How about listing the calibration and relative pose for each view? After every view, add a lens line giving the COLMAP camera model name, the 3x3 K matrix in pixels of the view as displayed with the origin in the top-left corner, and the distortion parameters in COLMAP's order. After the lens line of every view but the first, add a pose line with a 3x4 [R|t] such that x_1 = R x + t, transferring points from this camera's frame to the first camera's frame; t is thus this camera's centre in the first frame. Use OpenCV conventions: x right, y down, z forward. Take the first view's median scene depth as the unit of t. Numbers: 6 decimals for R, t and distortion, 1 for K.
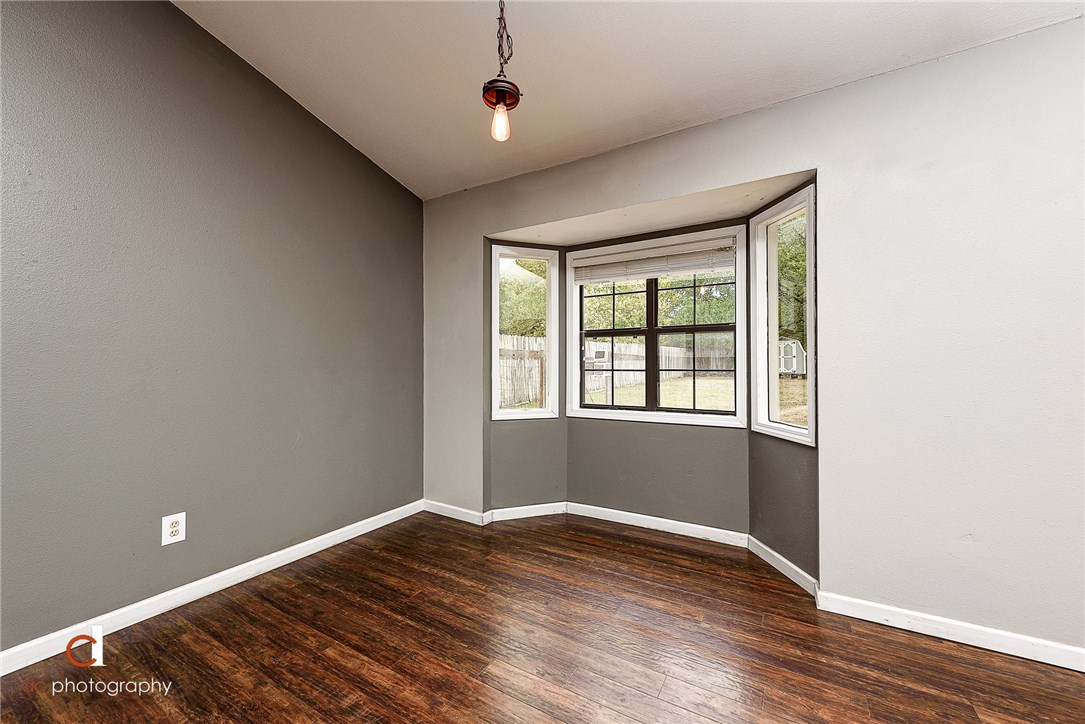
lens RADIAL K [[423.6, 0, 544.4], [0, 423.6, 361.6], [0, 0, 1]] dist [0.020552, -0.007731]
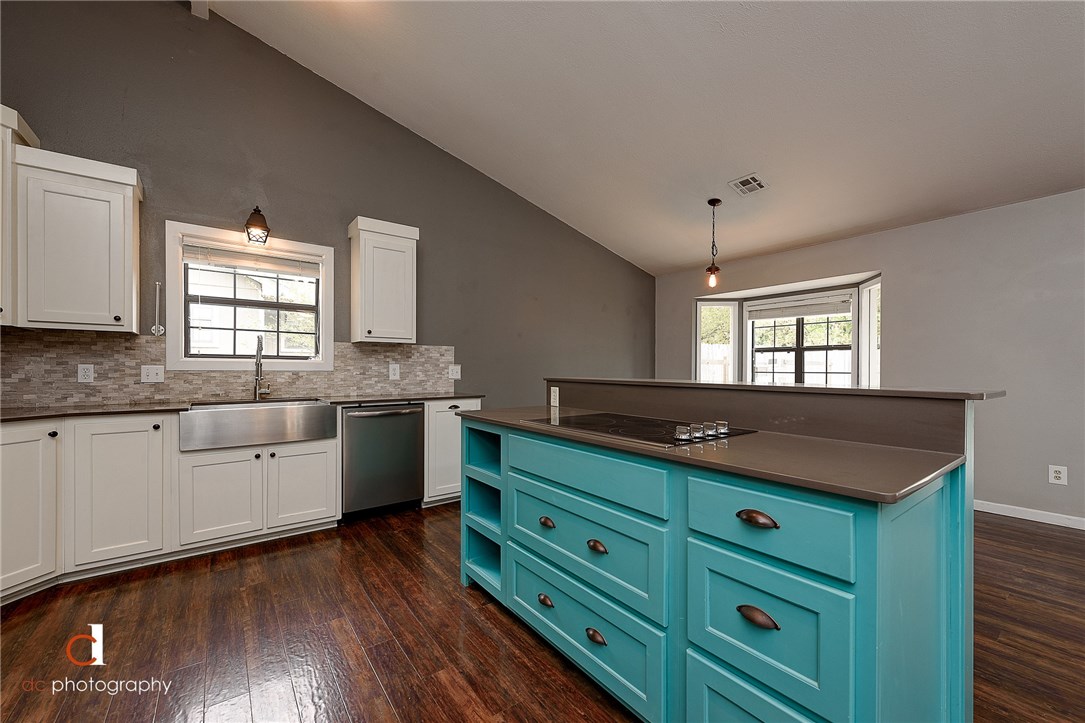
lens RADIAL K [[430.9, 0, 547.0], [0, 430.9, 373.8], [0, 0, 1]] dist [-0.001005, -0.000467]
pose [[0.923649, 0.008016, -0.383155, -0.010169], [0.000335, 0.999764, 0.021722, -0.013069], [0.383239, -0.020192, 0.923428, -0.925627]]
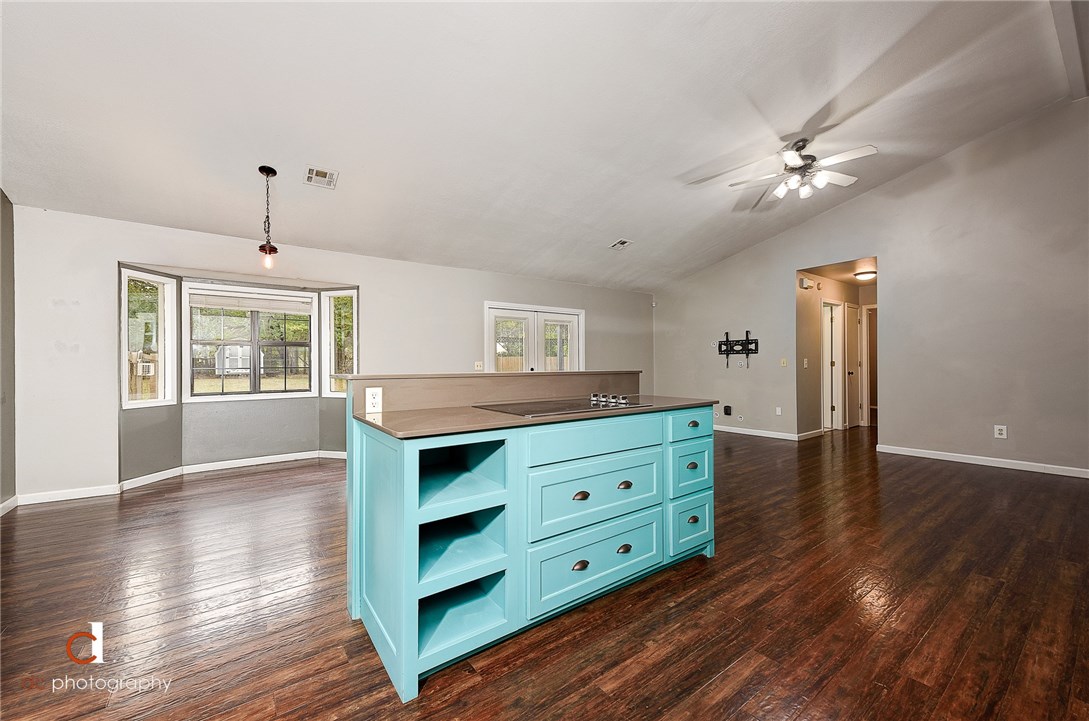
lens RADIAL K [[425.2, 0, 546.4], [0, 425.2, 360.1], [0, 0, 1]] dist [0.020552, -0.007731]
pose [[0.395093, 0.005931, 0.918622, -0.786377], [-0.004930, 0.999978, -0.004336, -0.007317], [-0.918628, -0.002816, 0.395114, -0.633596]]
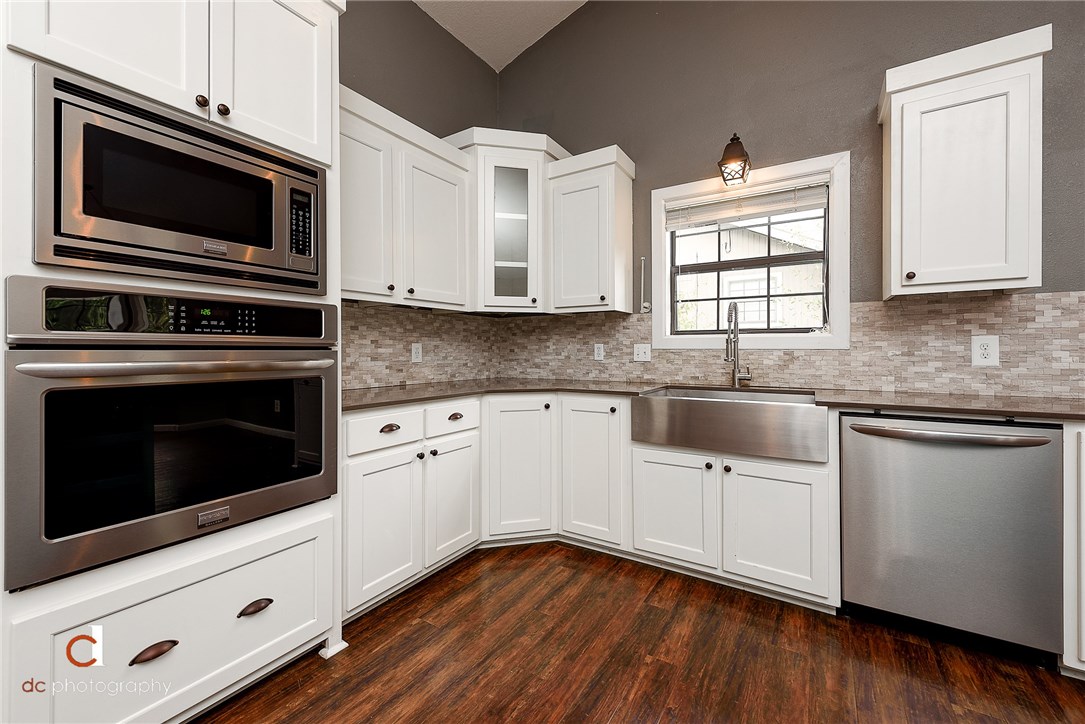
lens RADIAL K [[427.7, 0, 545.6], [0, 427.7, 349.0], [0, 0, 1]] dist [0.002538, 0.000192]
pose [[-0.038439, 0.002118, -0.999259, -0.244248], [0.015304, 0.999882, 0.001530, -0.005010], [0.999144, -0.015233, -0.038467, -0.562552]]
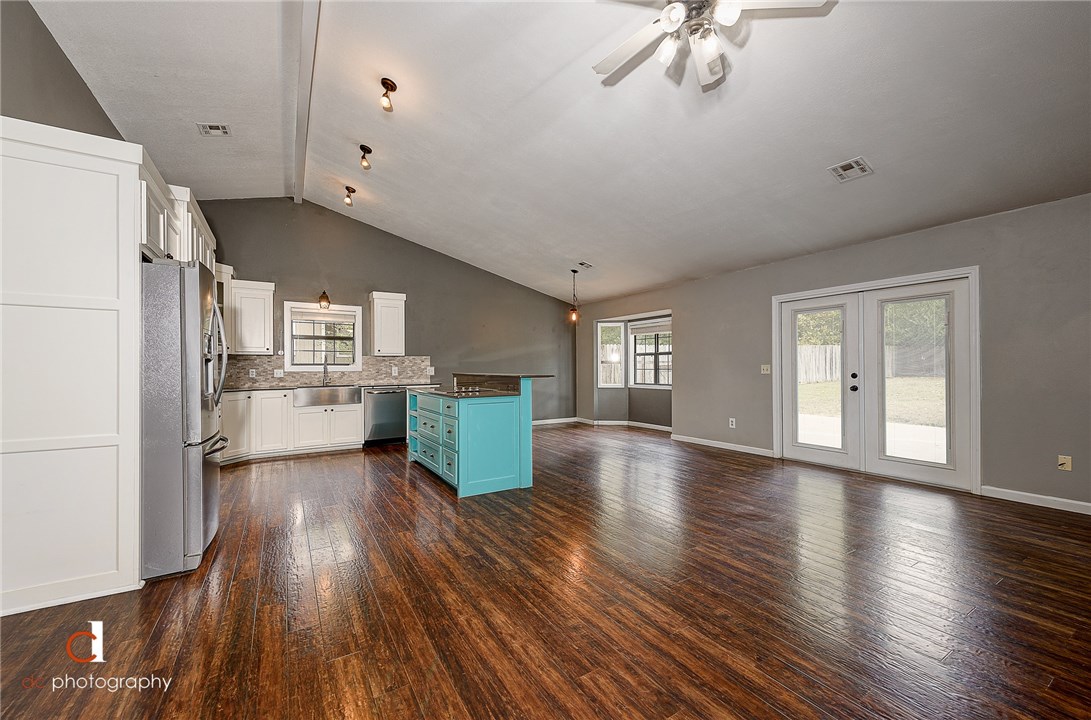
lens RADIAL K [[428.4, 0, 550.4], [0, 428.4, 367.8], [0, 0, 1]] dist [0.001904, 0.000137]
pose [[0.884055, -0.005672, -0.467349, 0.885452], [0.012218, 0.999865, 0.010978, -0.024626], [0.467223, -0.015415, 0.884005, -1.559366]]
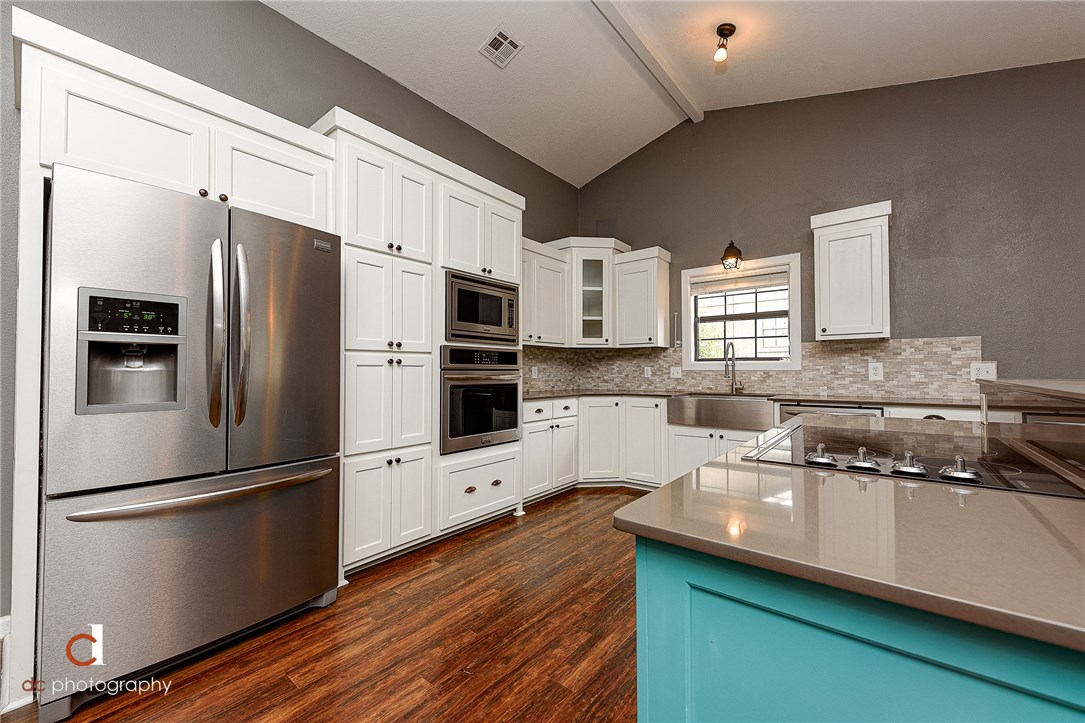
lens RADIAL K [[423.6, 0, 544.4], [0, 423.6, 361.1], [0, 0, 1]] dist [0.020552, -0.007731]
pose [[-0.148744, -0.018385, -0.988705, 0.299160], [0.015117, 0.999668, -0.020863, -0.007939], [0.988760, -0.018050, -0.148416, -0.614919]]
